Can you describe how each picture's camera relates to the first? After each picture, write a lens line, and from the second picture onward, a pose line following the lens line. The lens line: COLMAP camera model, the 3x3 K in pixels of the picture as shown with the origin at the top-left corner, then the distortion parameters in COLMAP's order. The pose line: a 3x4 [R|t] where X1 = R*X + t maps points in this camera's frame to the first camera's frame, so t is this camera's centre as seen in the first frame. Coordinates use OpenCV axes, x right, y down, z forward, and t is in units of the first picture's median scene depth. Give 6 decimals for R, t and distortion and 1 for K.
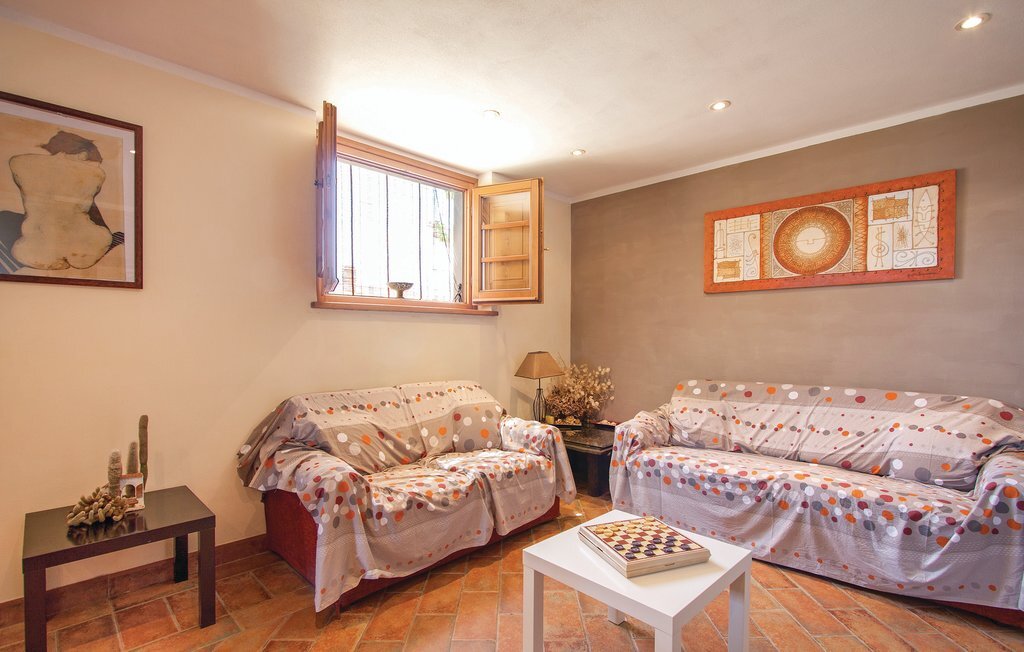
lens RADIAL K [[479.8, 0, 525.7], [0, 479.8, 341.6], [0, 0, 1]] dist [-0.000318, -0.000103]
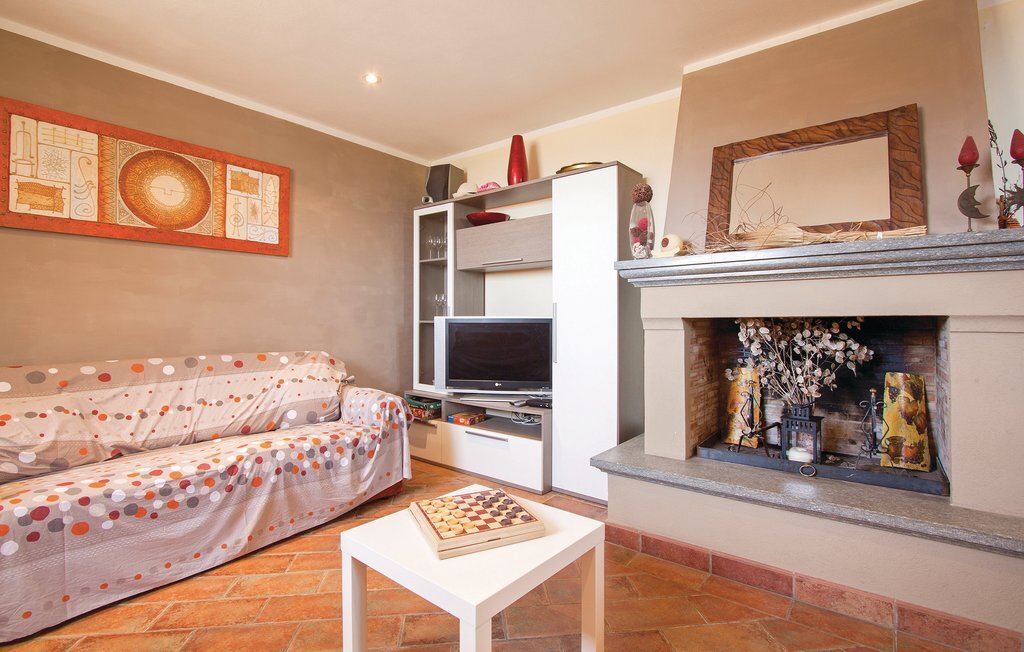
lens RADIAL K [[481.5, 0, 514.1], [0, 481.5, 310.8], [0, 0, 1]] dist [-0.001790, 0.000021]
pose [[-0.083133, 0.017784, 0.996380, -0.351532], [0.012436, 0.999781, -0.016807, 0.032064], [-0.996461, 0.010993, -0.083336, 0.494598]]
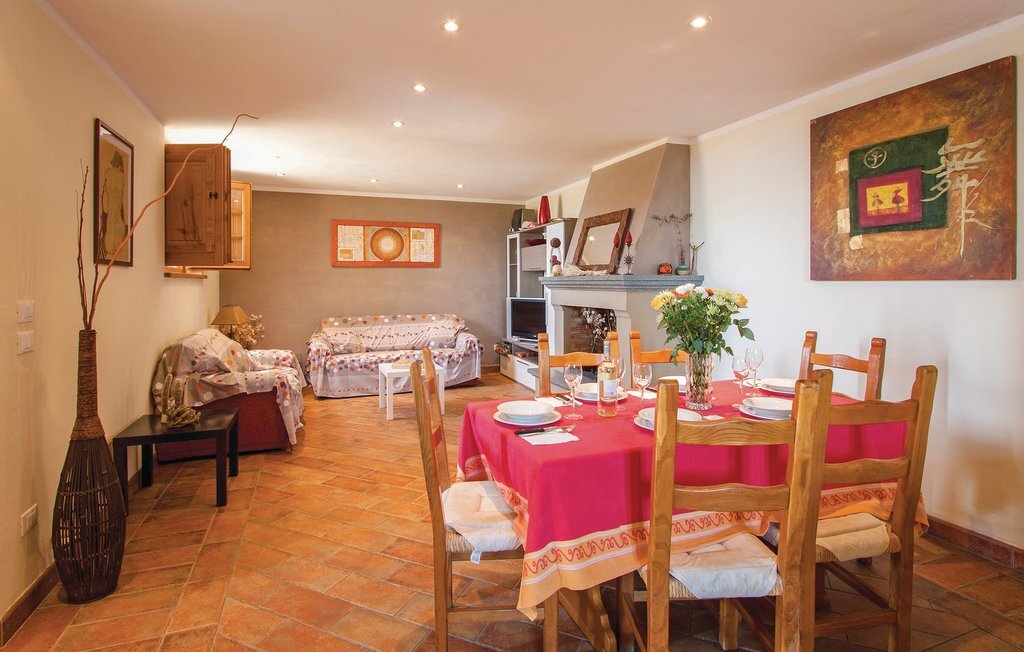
lens RADIAL K [[498.4, 0, 511.3], [0, 498.4, 284.6], [0, 0, 1]] dist [-0.000462, -0.000034]
pose [[0.425150, -0.005238, 0.905108, -1.199291], [0.012212, 0.999925, 0.000051, -0.036356], [-0.905041, 0.011032, 0.425182, -0.405758]]
